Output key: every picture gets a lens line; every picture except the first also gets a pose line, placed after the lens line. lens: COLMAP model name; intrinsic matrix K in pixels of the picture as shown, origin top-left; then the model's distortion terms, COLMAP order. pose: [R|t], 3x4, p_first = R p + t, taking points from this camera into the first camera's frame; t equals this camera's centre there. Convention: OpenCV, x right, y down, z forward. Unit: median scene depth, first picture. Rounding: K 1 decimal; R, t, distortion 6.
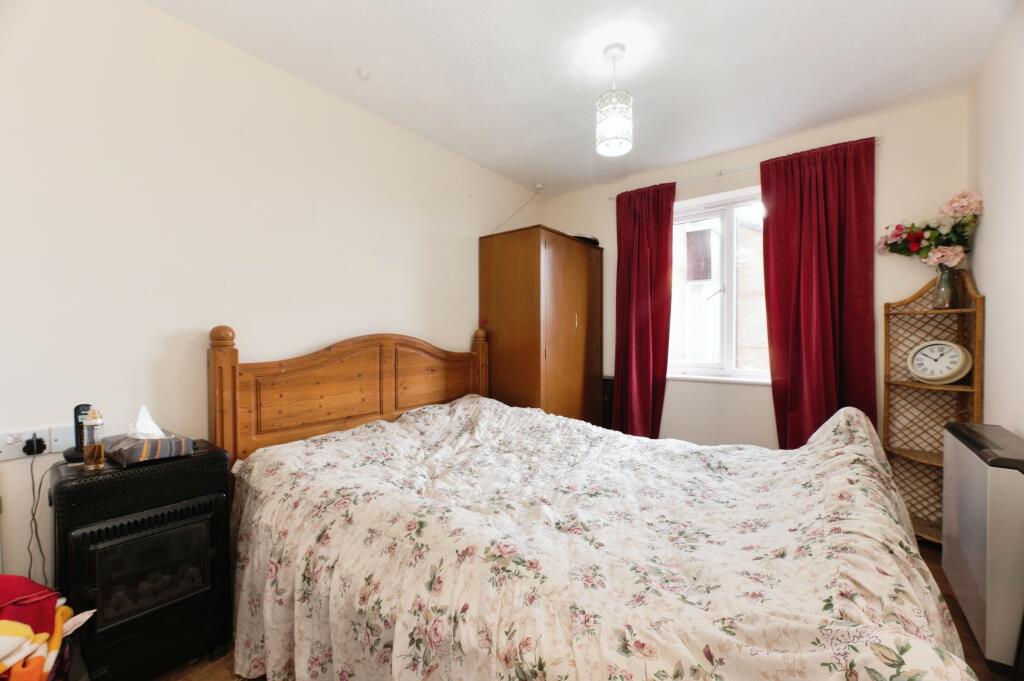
lens RADIAL K [[400.5, 0, 512.3], [0, 400.5, 337.4], [0, 0, 1]] dist [-0.002303, -0.000140]
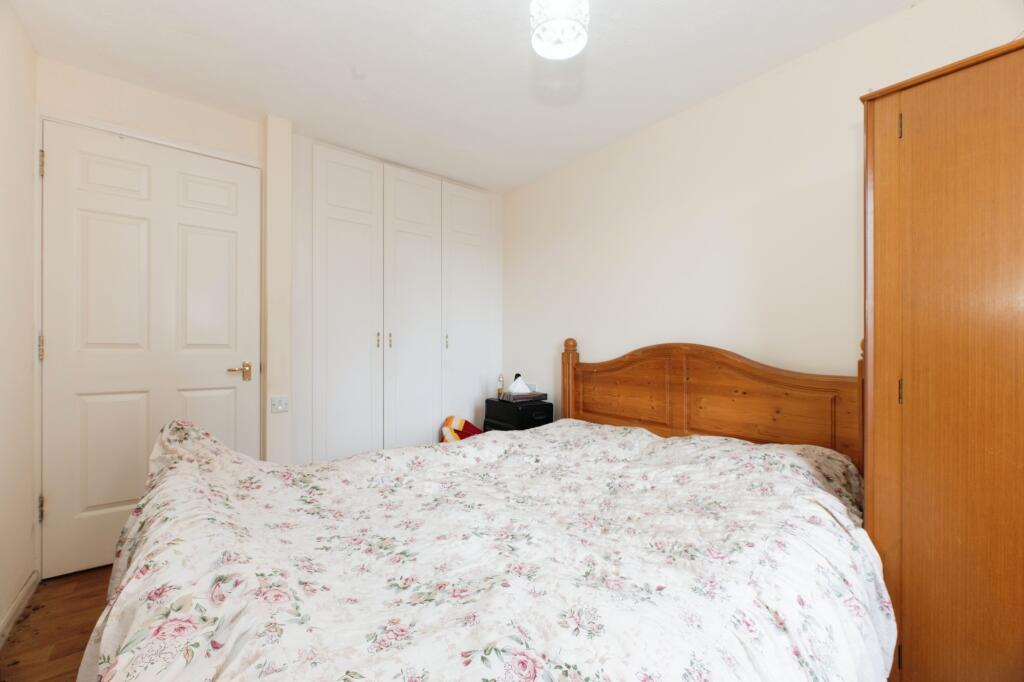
lens RADIAL K [[404.2, 0, 514.1], [0, 404.2, 345.6], [0, 0, 1]] dist [-0.000135, -0.000036]
pose [[-0.199566, 0.001716, -0.979883, 0.734531], [-0.017599, 0.999831, 0.005335, -0.002718], [0.979726, 0.018310, -0.199502, 0.880299]]
